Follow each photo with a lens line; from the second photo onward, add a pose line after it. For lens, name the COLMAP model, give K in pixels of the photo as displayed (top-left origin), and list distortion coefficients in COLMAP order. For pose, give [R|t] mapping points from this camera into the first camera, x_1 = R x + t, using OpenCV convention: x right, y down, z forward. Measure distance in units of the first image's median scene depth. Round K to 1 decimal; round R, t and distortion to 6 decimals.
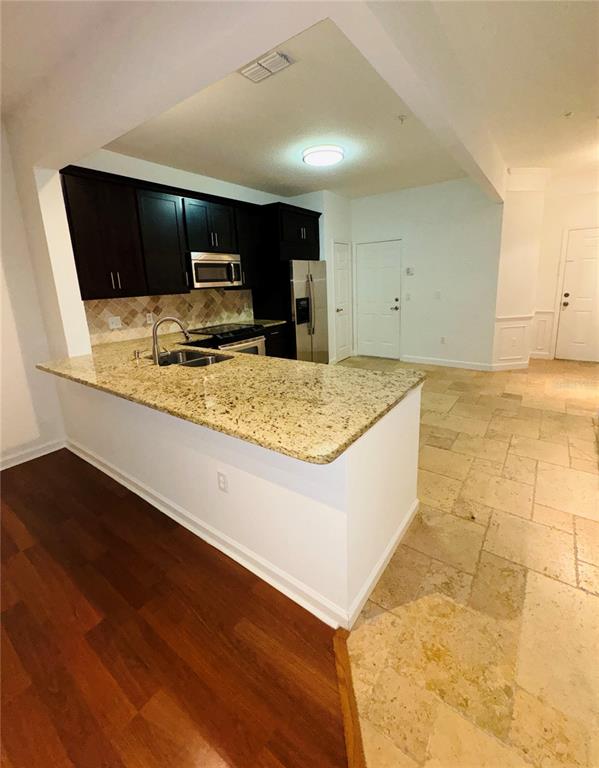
lens RADIAL K [[338.3, 0, 297.1], [0, 338.3, 350.9], [0, 0, 1]] dist [-0.004473, -0.000537]
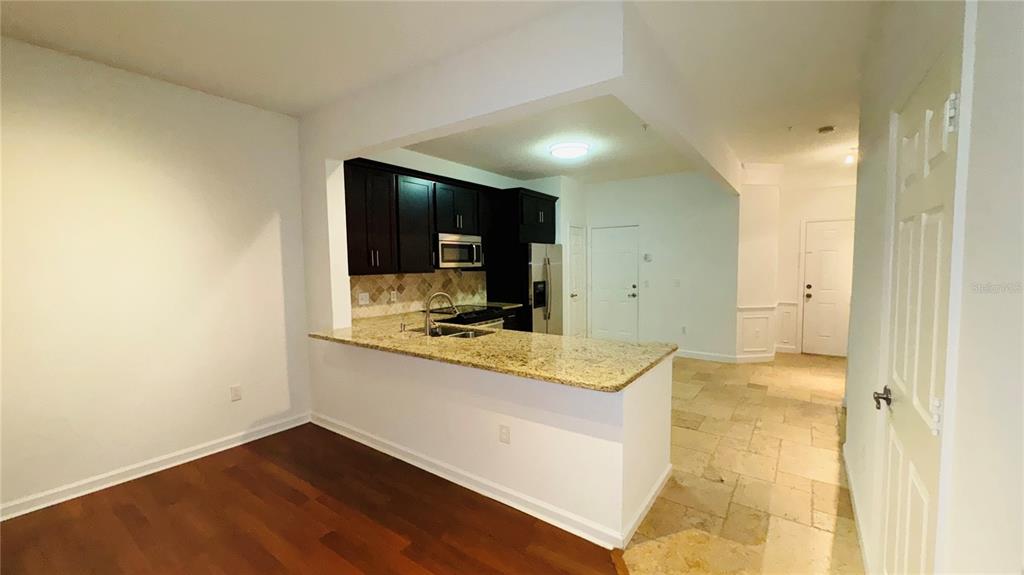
lens RADIAL K [[411.0, 0, 509.1], [0, 411.0, 291.0], [0, 0, 1]] dist [-0.004278, 0.000618]
pose [[0.999447, 0.030051, 0.014238, -0.111667], [-0.027815, 0.990140, -0.137294, 0.045976], [-0.018223, 0.136822, 0.990428, -0.211149]]
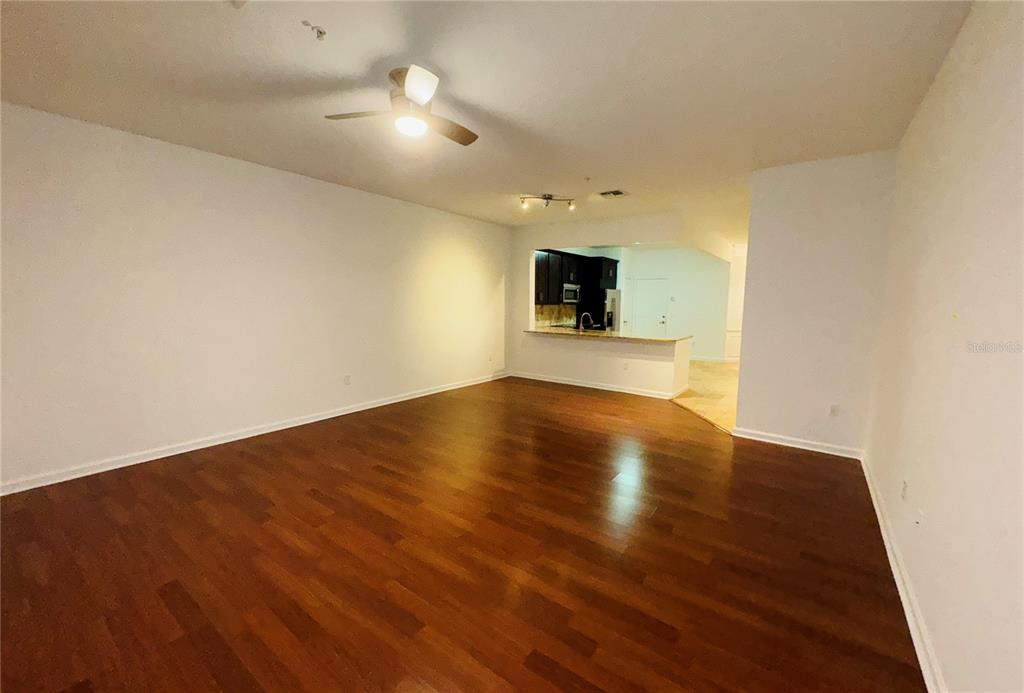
lens RADIAL K [[408.6, 0, 509.3], [0, 408.6, 348.0], [0, 0, 1]] dist [0.000575, 0.000002]
pose [[0.998729, 0.050388, 0.000934, -0.591606], [-0.050085, 0.994441, -0.092616, 0.290238], [-0.005596, 0.092451, 0.995701, -1.225507]]
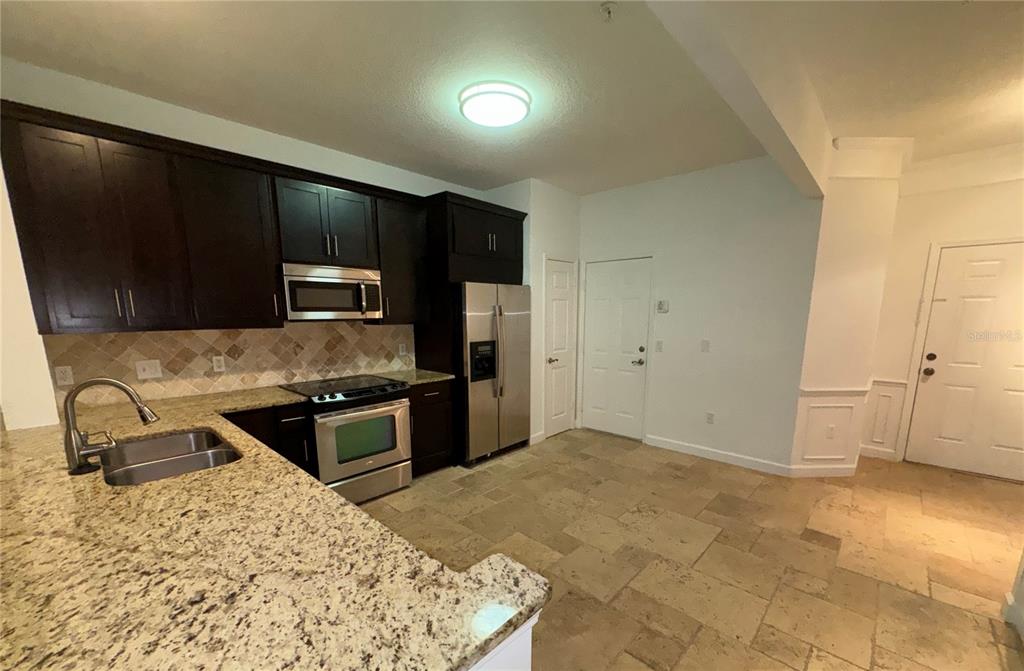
lens RADIAL K [[413.7, 0, 506.8], [0, 413.7, 386.7], [0, 0, 1]] dist [-0.002920, 0.000040]
pose [[0.992505, 0.060697, -0.106063, 0.190080], [-0.063037, 0.997833, -0.018853, -0.072270], [0.104689, 0.025398, 0.994181, 0.278146]]
